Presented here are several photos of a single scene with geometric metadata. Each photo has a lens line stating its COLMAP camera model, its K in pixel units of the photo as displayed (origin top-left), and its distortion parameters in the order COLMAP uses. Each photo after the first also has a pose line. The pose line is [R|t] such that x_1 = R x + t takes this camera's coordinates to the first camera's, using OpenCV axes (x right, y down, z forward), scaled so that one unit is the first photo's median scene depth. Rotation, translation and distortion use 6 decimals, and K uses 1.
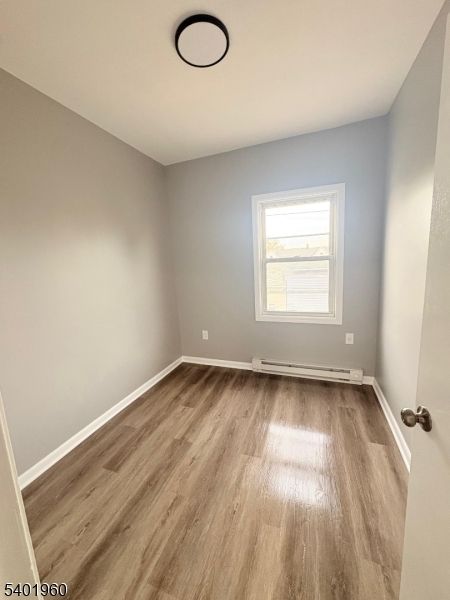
lens RADIAL K [[237.8, 0, 225.0], [0, 237.8, 300.0], [0, 0, 1]] dist [0.000646, -0.000016]
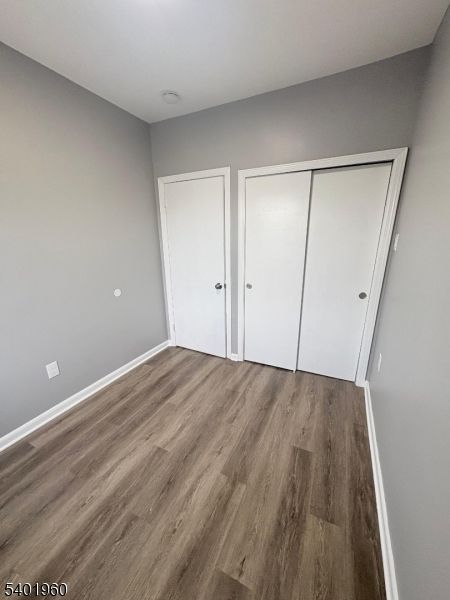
lens RADIAL K [[237.8, 0, 225.0], [0, 237.8, 300.0], [0, 0, 1]] dist [0.000646, -0.000016]
pose [[-0.993752, 0.032643, 0.106729, -0.270565], [0.074803, 0.904505, 0.419852, -0.283811], [-0.082831, 0.425213, -0.901295, 1.562053]]
